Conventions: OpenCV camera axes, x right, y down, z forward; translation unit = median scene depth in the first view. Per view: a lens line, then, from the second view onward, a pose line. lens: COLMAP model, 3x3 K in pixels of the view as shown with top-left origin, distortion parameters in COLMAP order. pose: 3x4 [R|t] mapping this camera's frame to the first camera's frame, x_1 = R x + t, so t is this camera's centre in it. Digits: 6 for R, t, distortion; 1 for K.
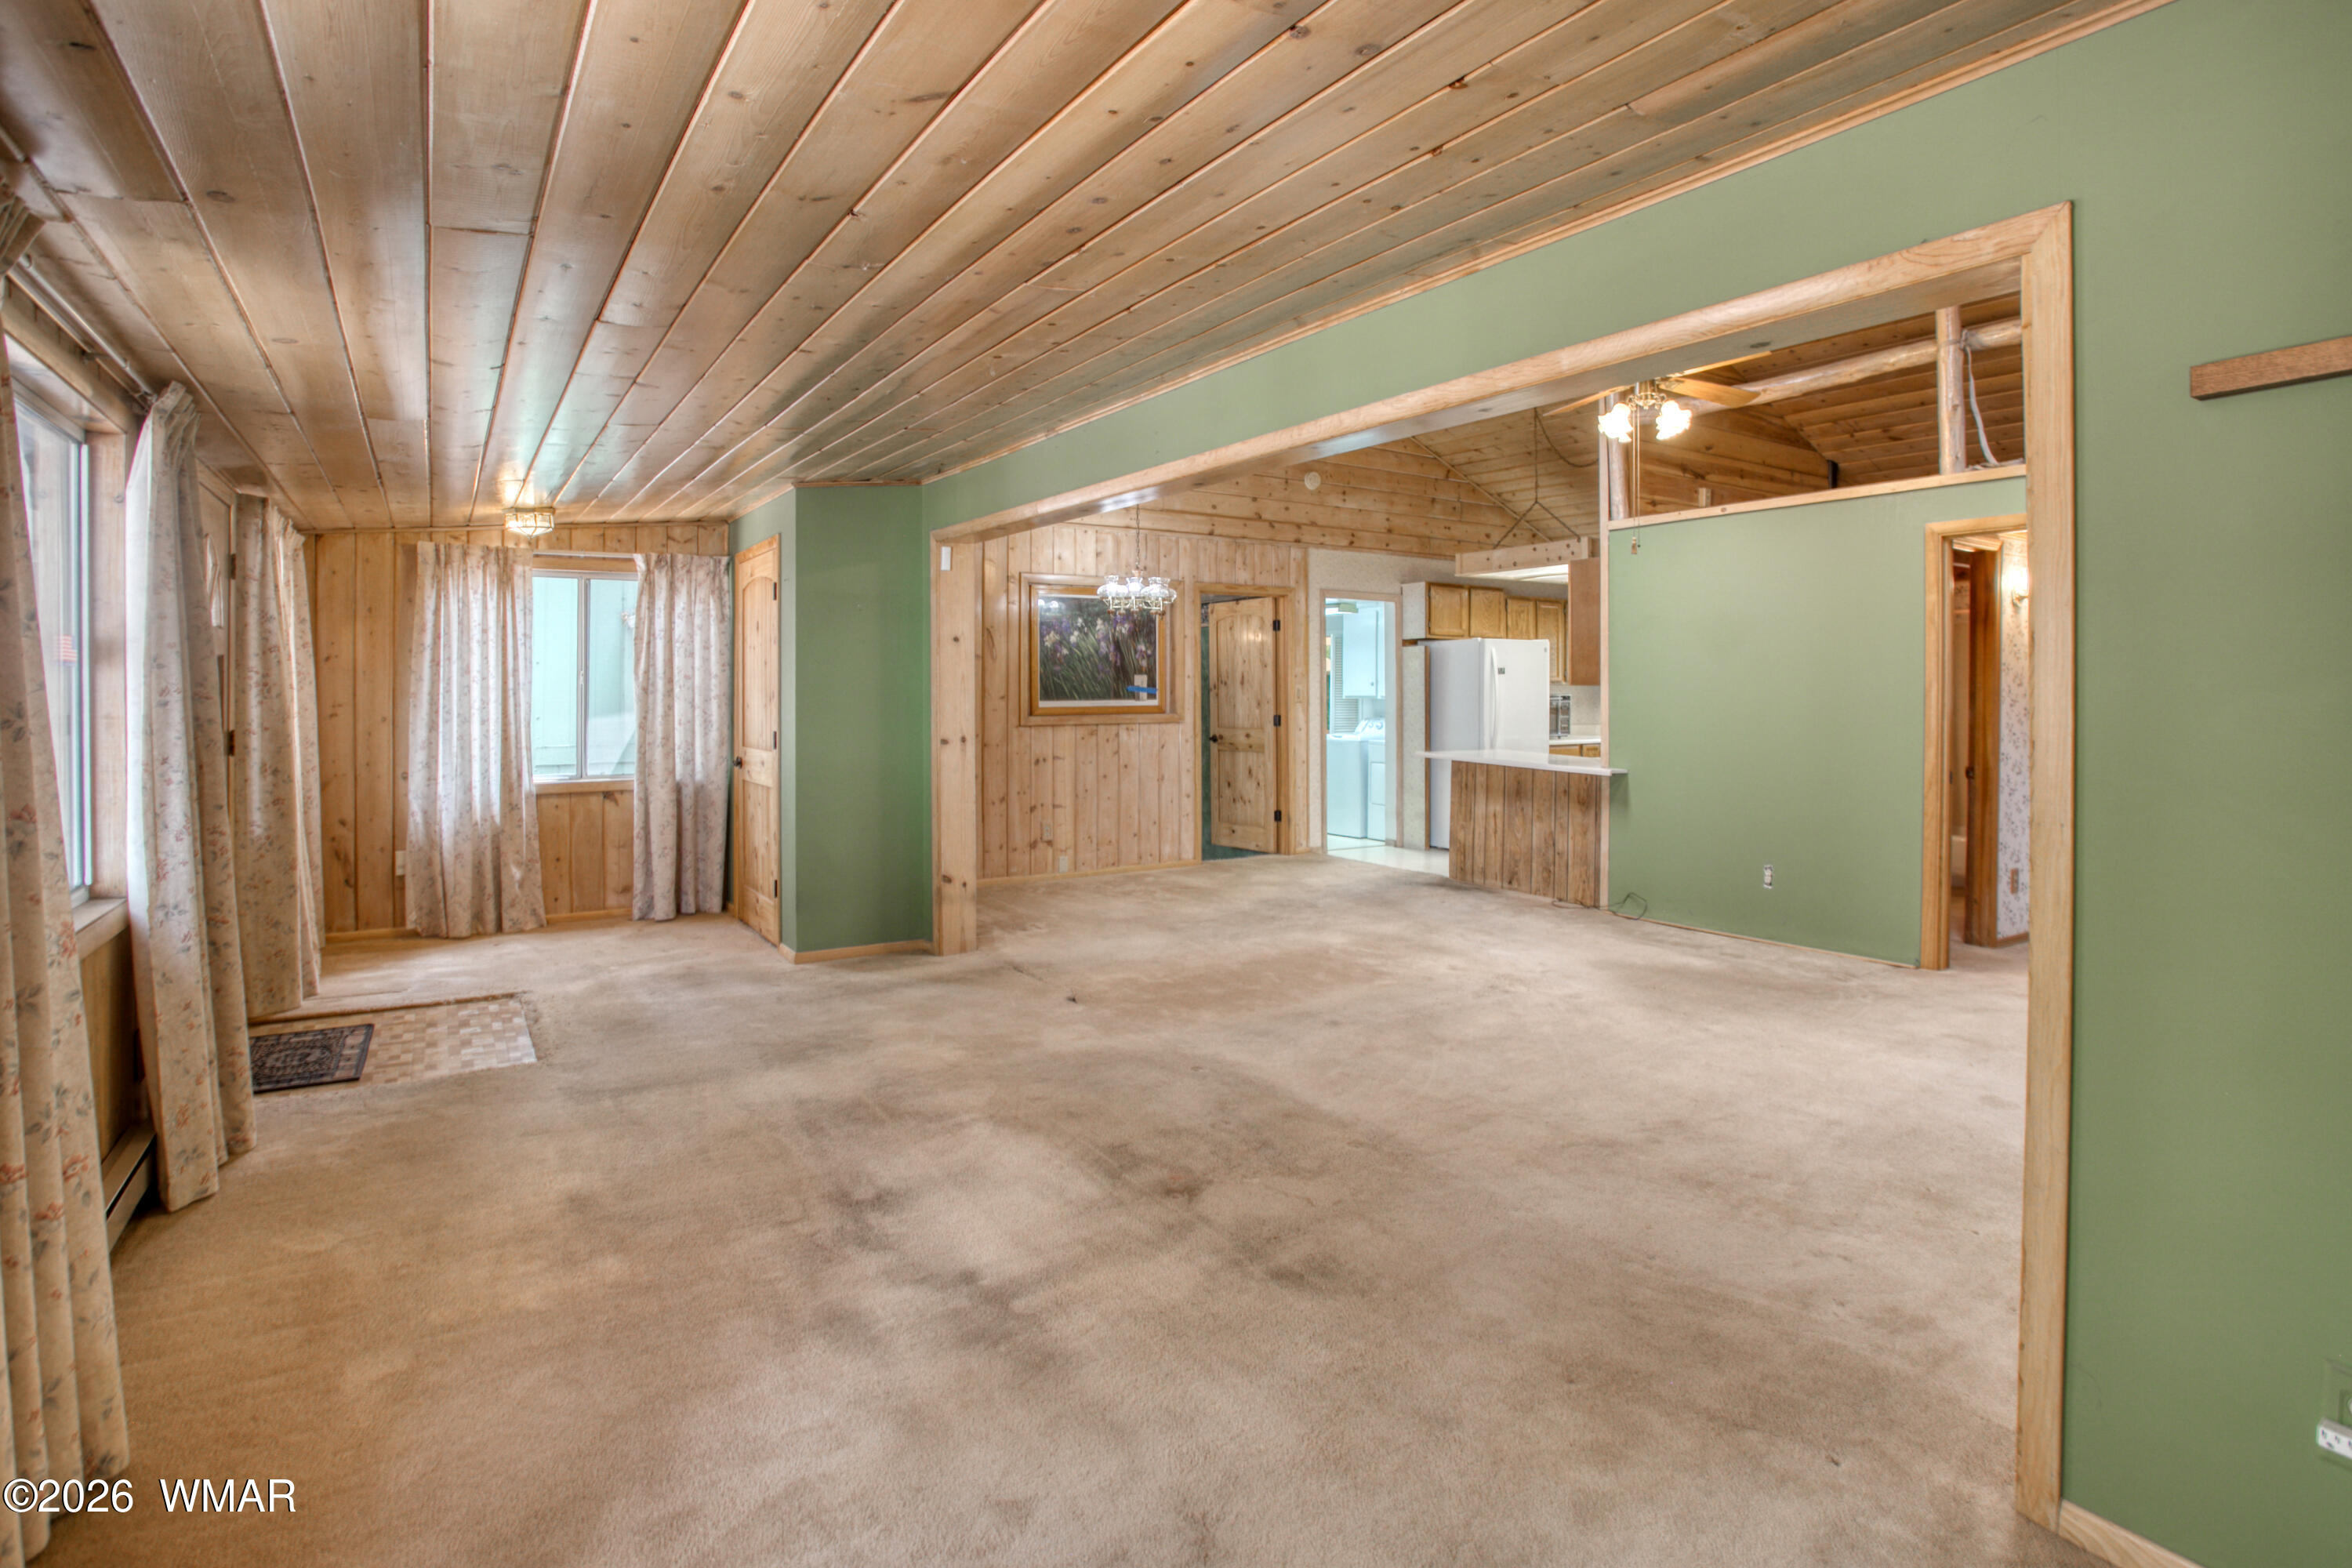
lens RADIAL K [[1189.1, 0, 1203.6], [0, 1189.1, 687.3], [0, 0, 1]] dist [-0.023578, 0.000278]
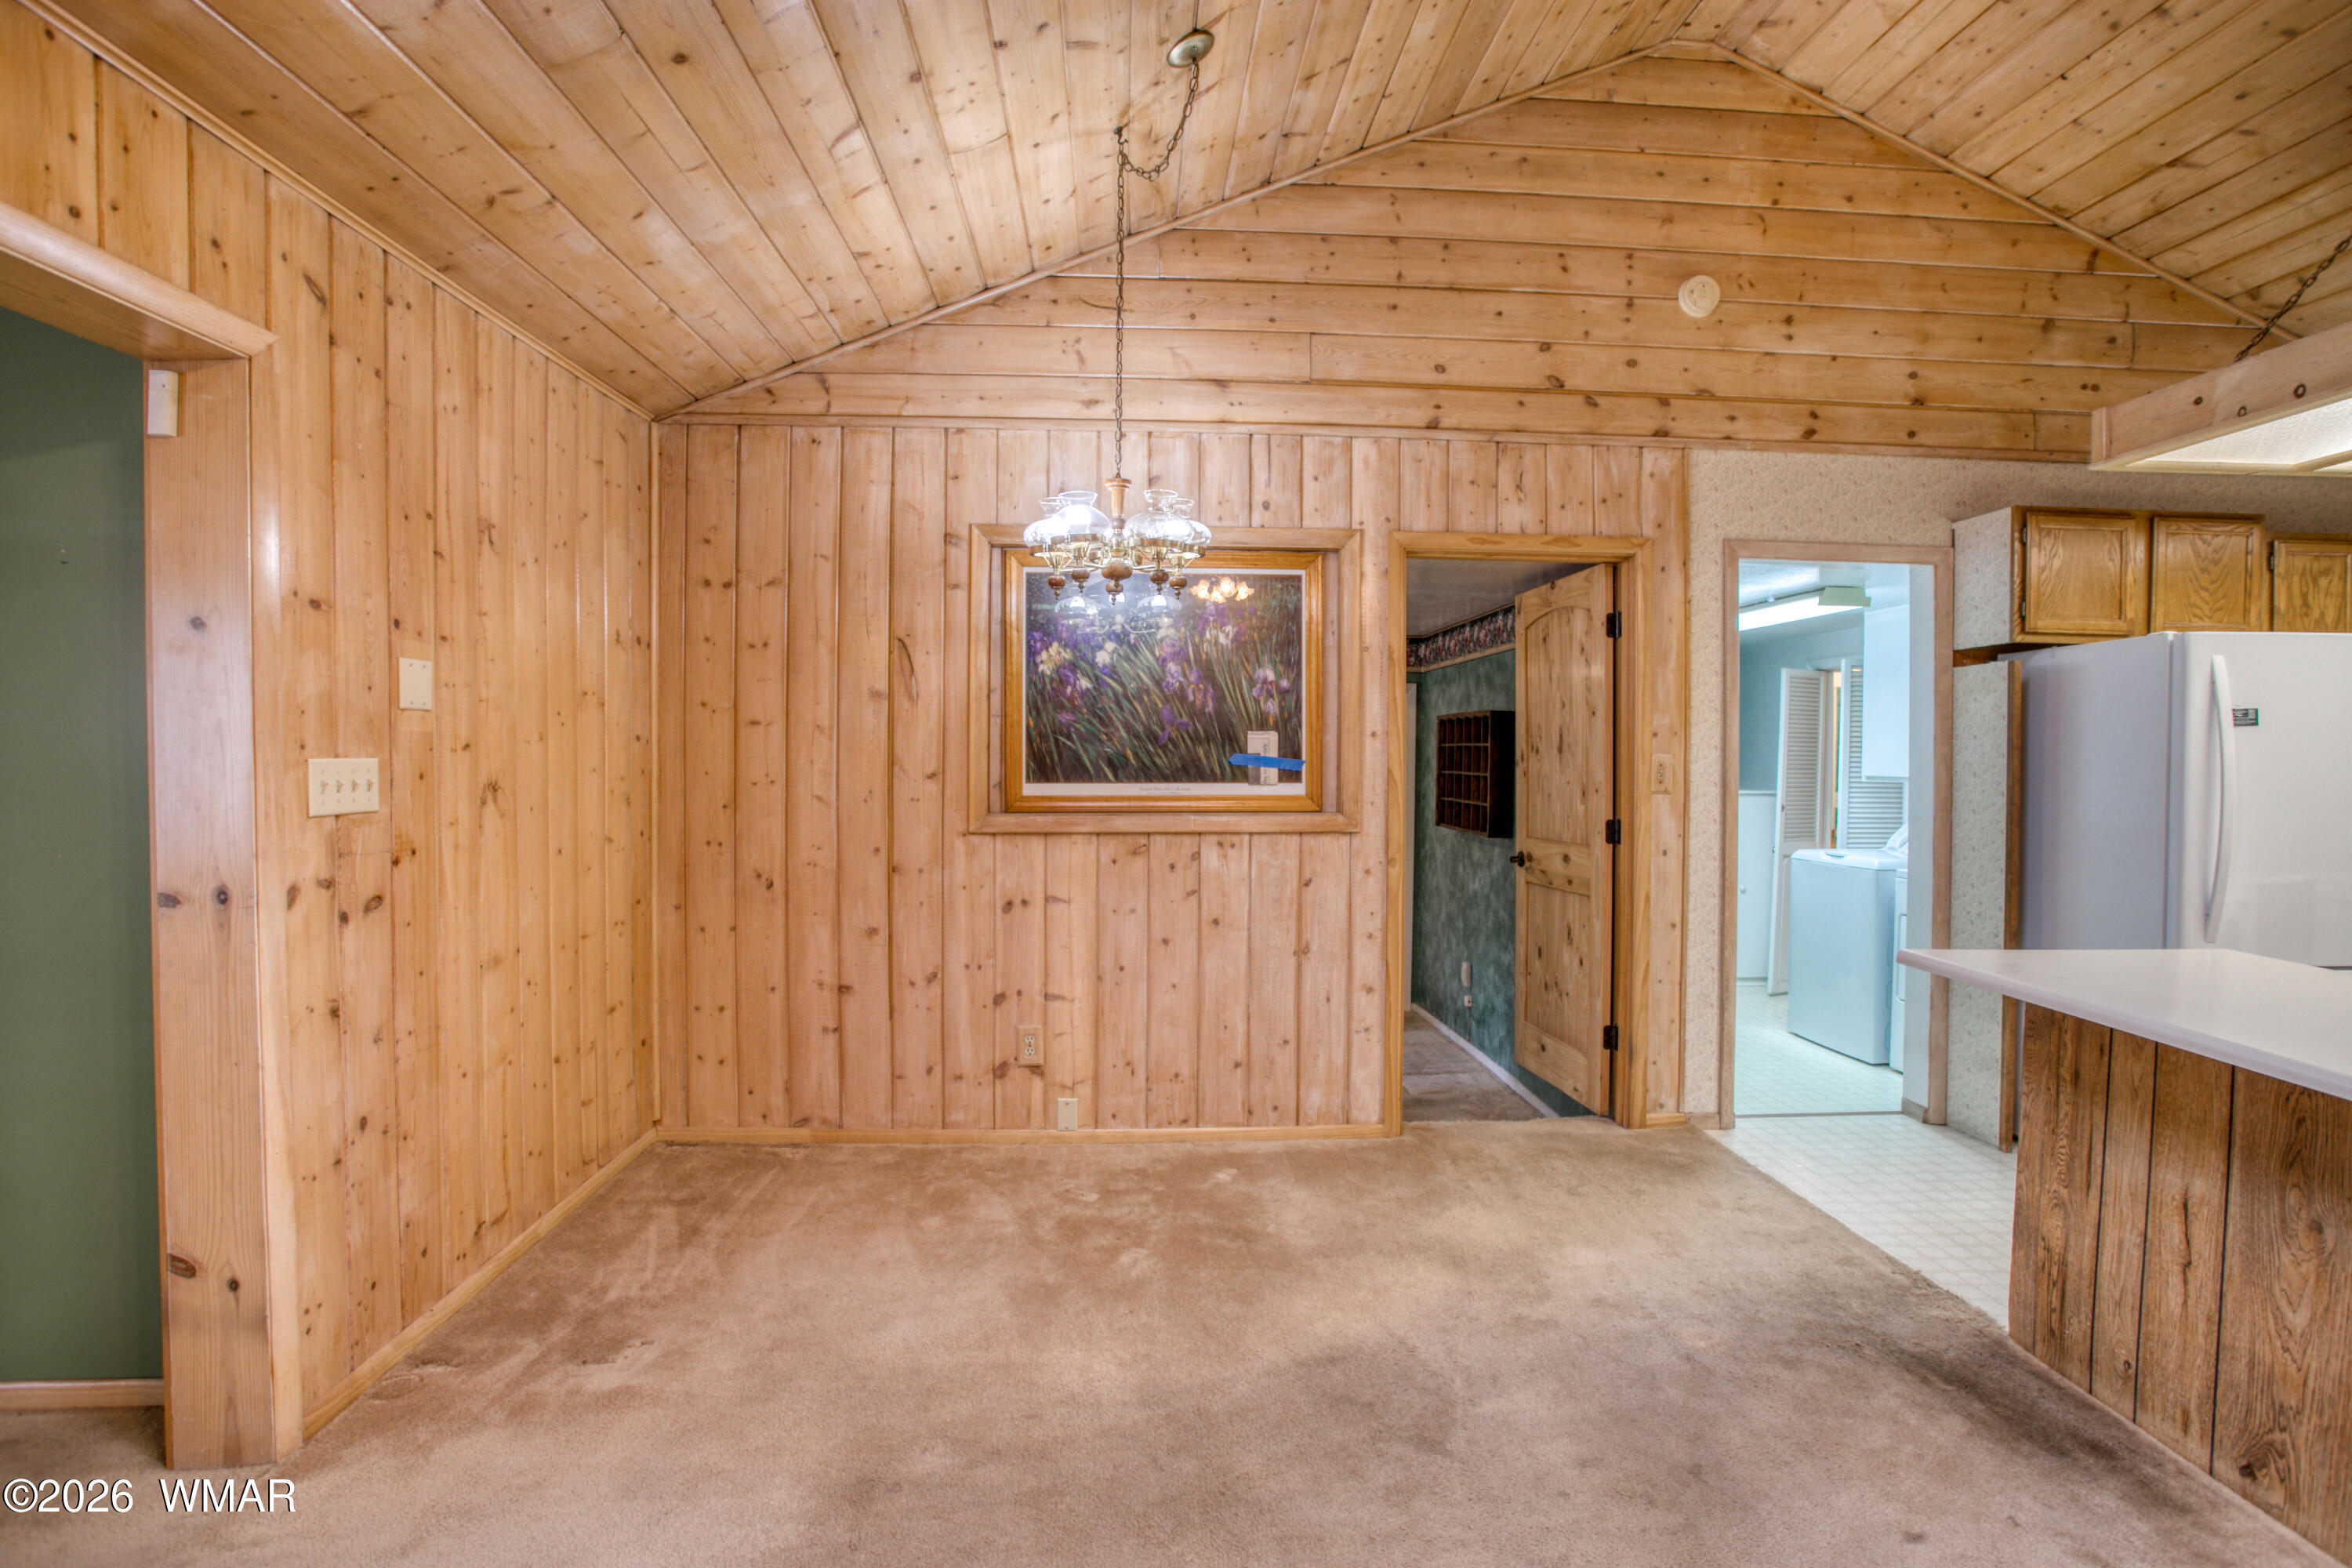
lens RADIAL K [[1146.0, 0, 1175.8], [0, 1146.0, 775.4], [0, 0, 1]] dist [-0.075982, 0.031503]
pose [[0.855776, 0.012043, -0.517206, 0.157274], [-0.004365, 0.999862, 0.016059, 0.000082], [0.517328, -0.011486, 0.855710, 0.592458]]
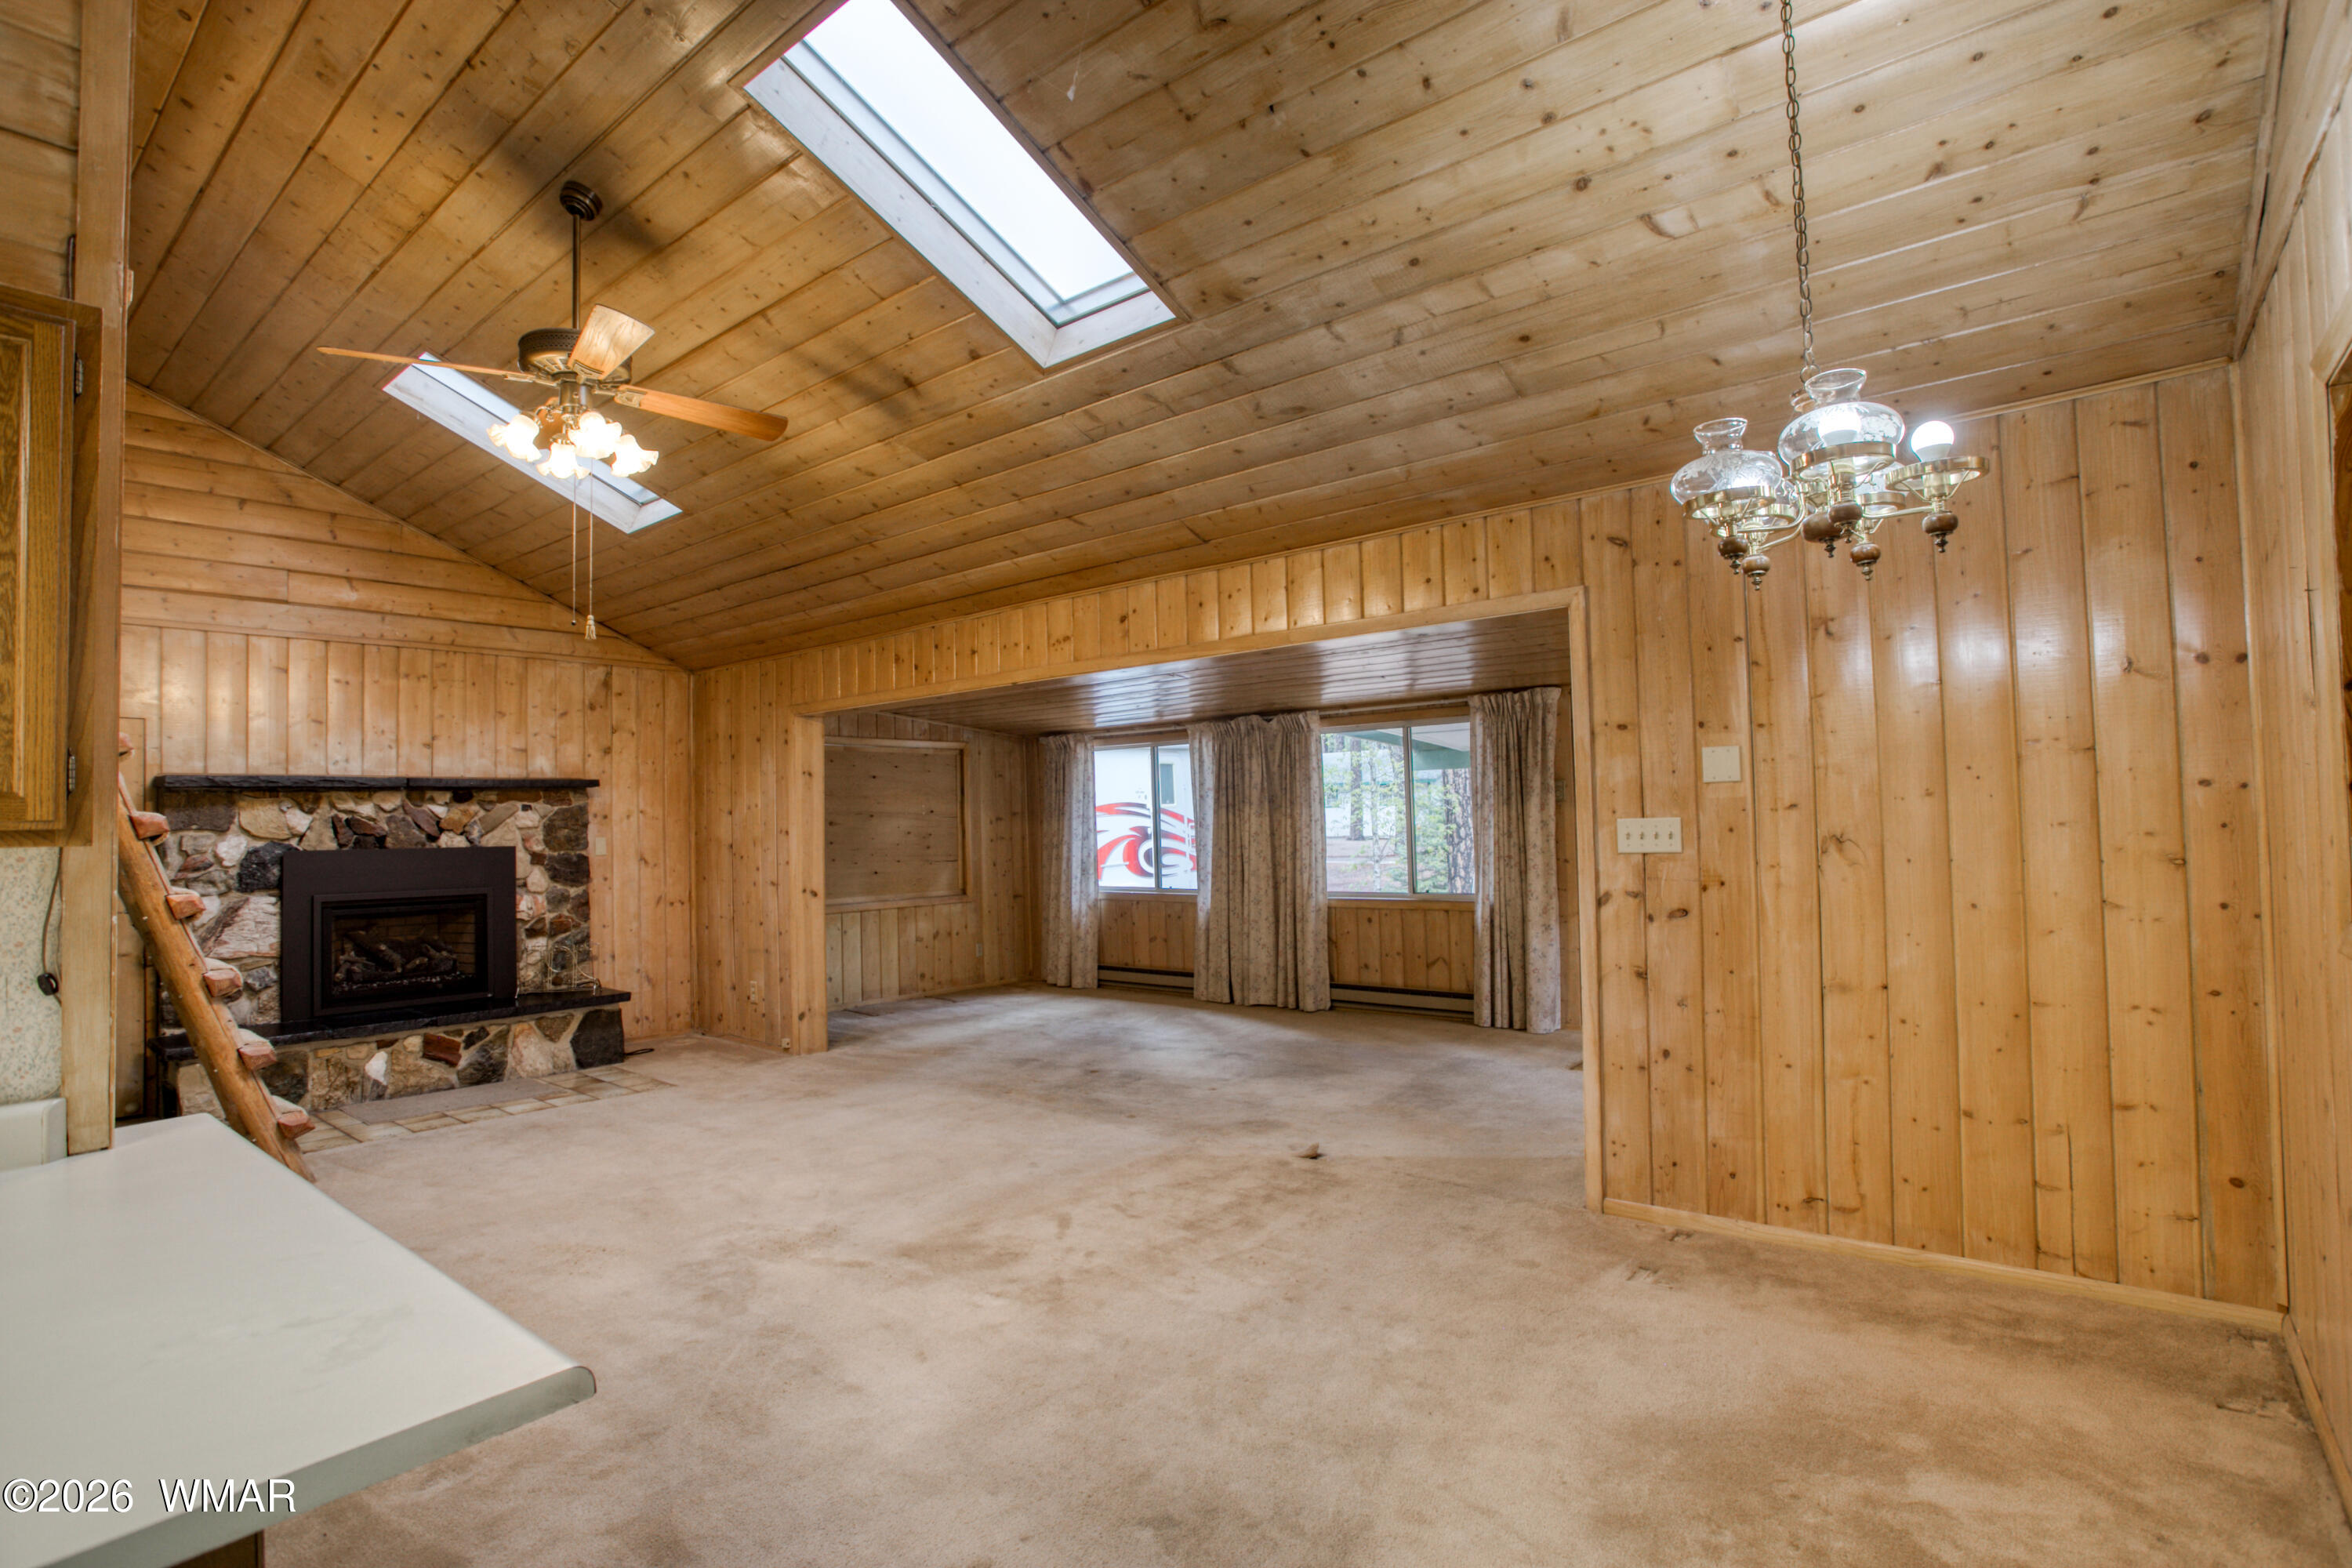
lens RADIAL K [[1154.5, 0, 1174.0], [0, 1154.5, 775.6], [0, 0, 1]] dist [-0.087143, 0.048835]
pose [[-0.961282, 0.009399, -0.275407, 0.144797], [0.020547, 0.999081, -0.037620, -0.002495], [0.274801, -0.041823, -0.960591, 1.085175]]
